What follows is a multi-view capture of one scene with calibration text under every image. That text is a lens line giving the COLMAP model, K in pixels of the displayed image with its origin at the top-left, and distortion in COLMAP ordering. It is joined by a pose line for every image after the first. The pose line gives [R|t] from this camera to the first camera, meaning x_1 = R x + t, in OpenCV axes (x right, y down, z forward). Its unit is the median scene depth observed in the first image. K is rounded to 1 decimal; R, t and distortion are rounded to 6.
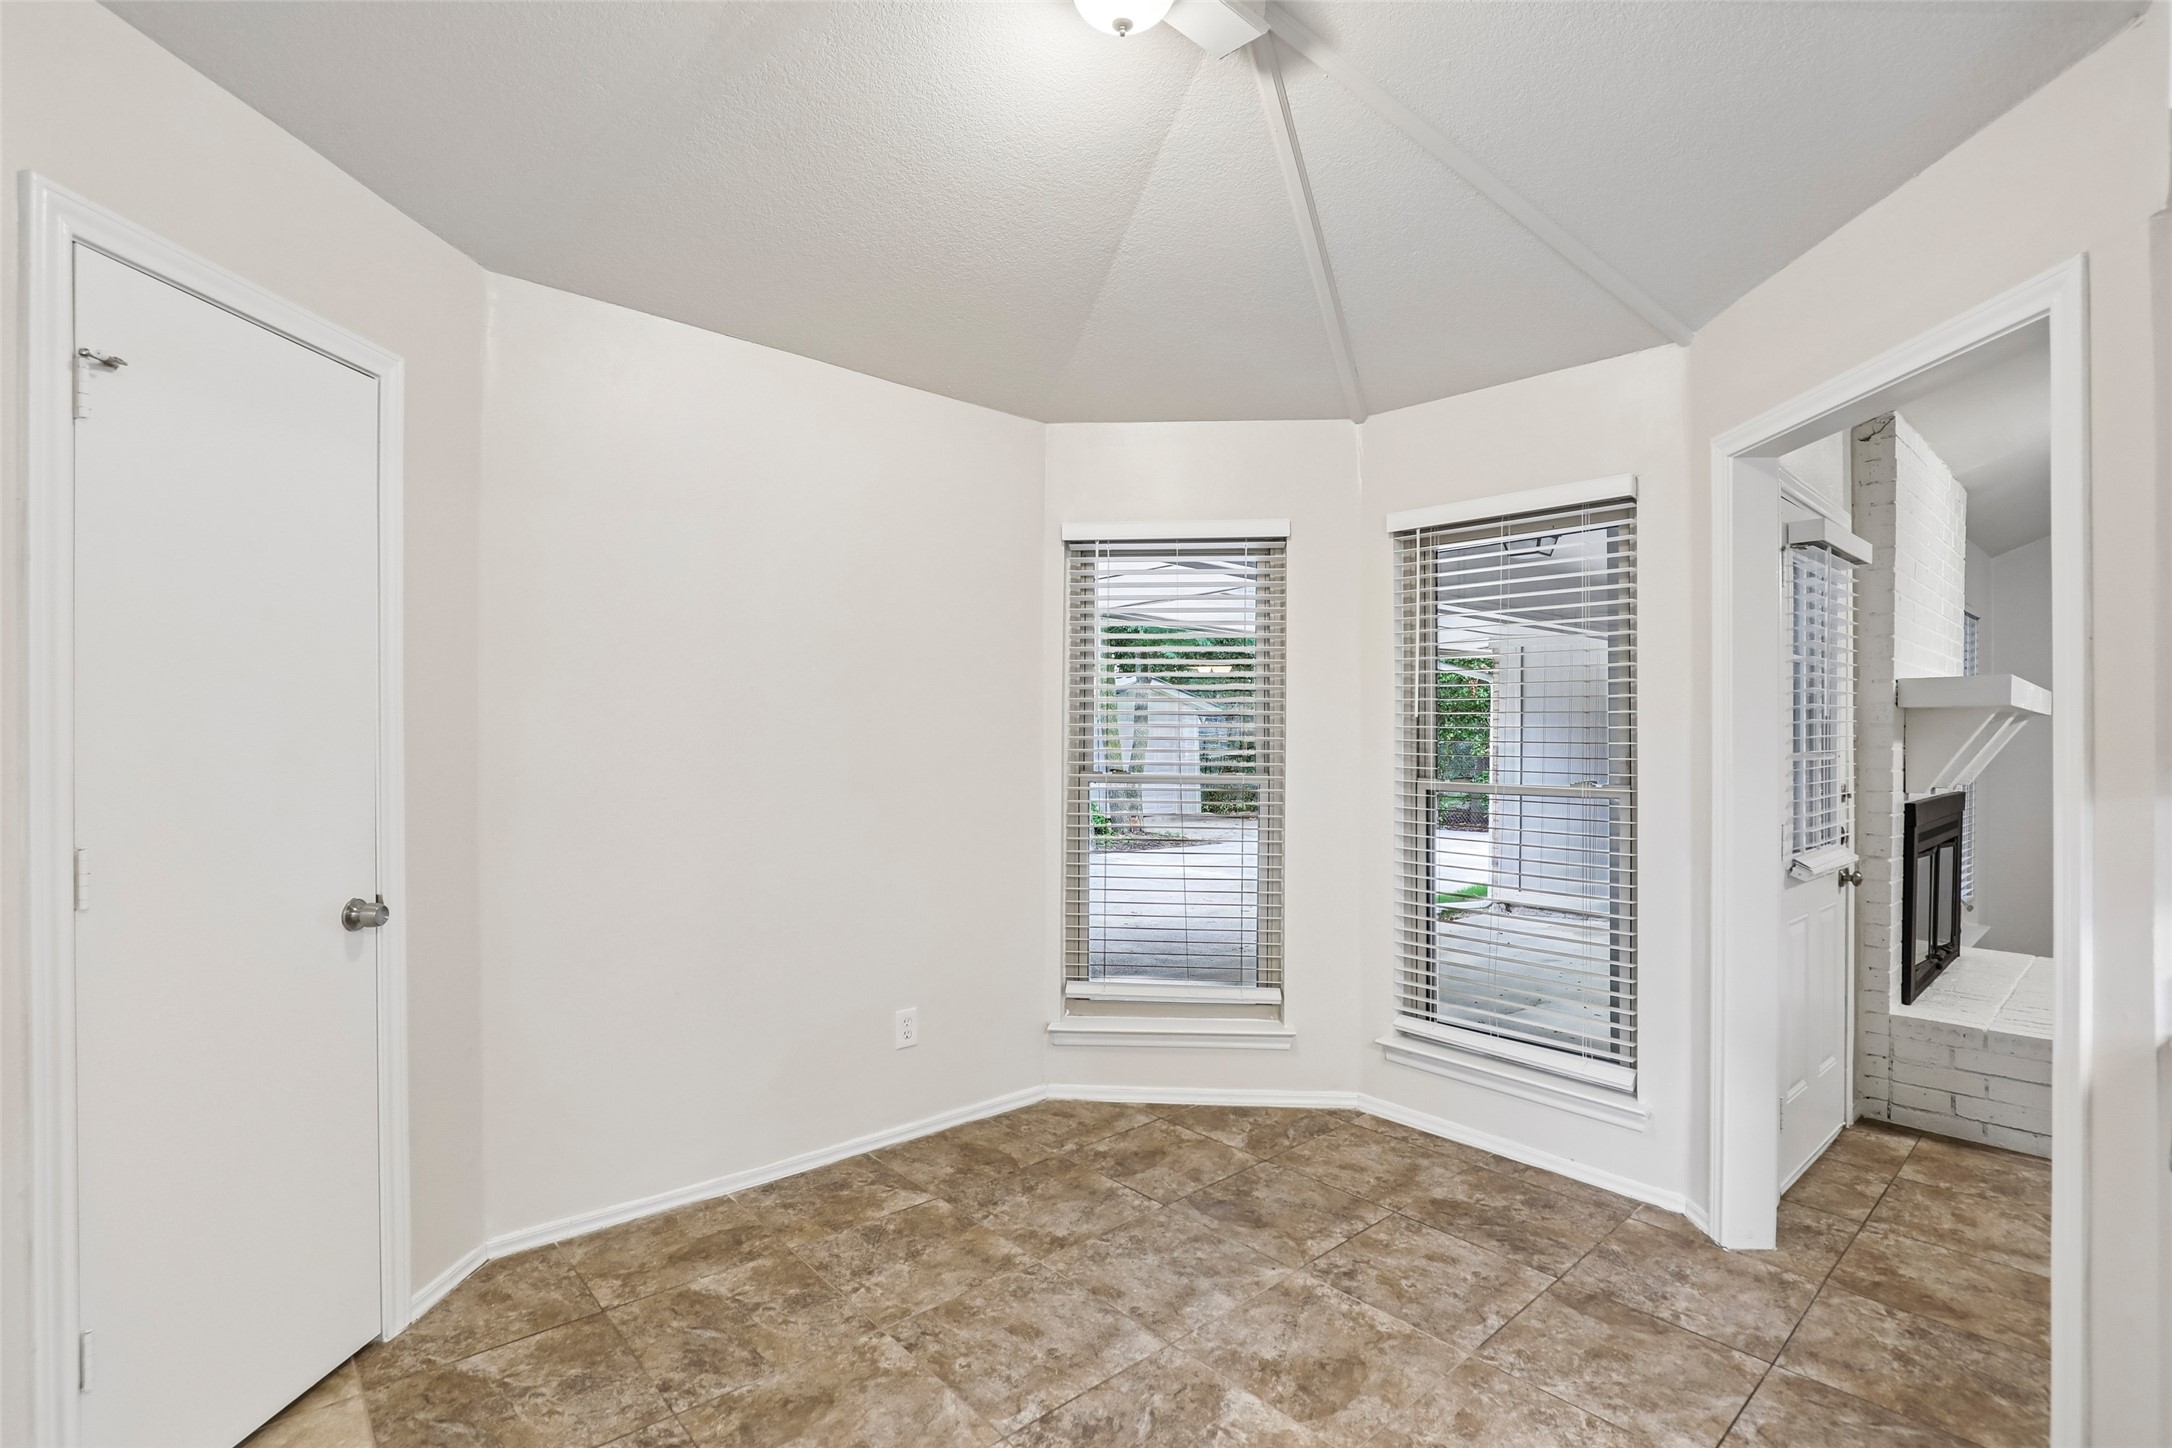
lens RADIAL K [[998.9, 0, 1094.3], [0, 998.9, 728.9], [0, 0, 1]] dist [-0.035516, 0.006970]
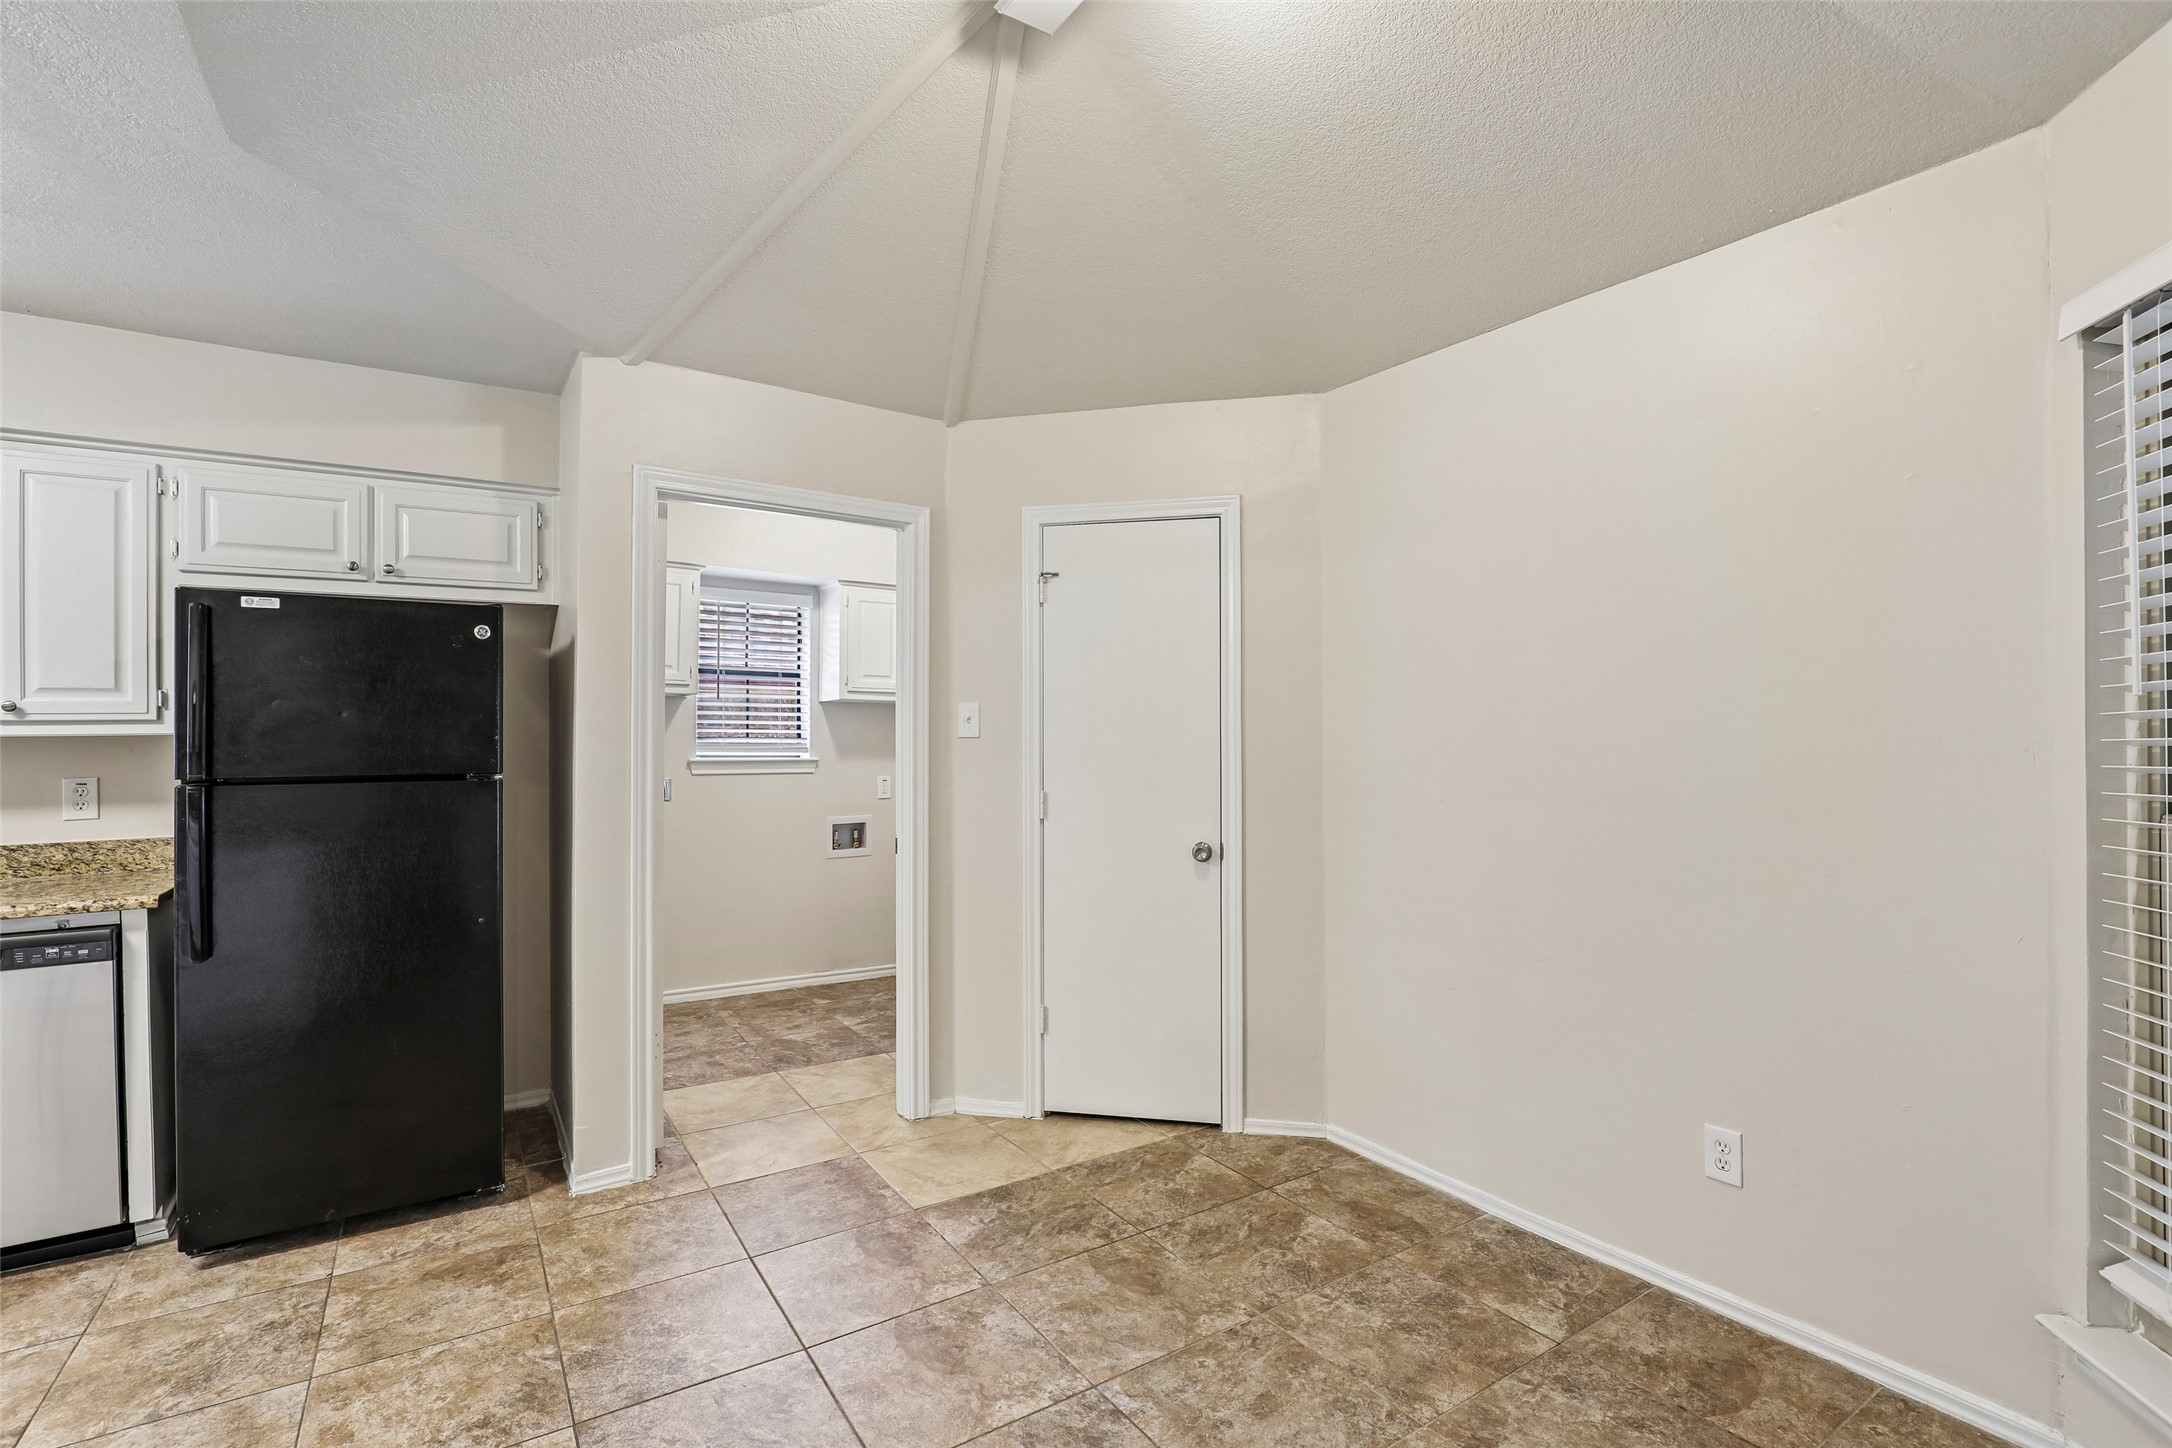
lens RADIAL K [[998.9, 0, 1089.5], [0, 998.9, 726.9], [0, 0, 1]] dist [-0.035516, 0.006970]
pose [[-0.147018, -0.020778, -0.988916, 0.663456], [0.007371, 0.999729, -0.022101, 0.012490], [0.989106, -0.010539, -0.146825, 0.771515]]
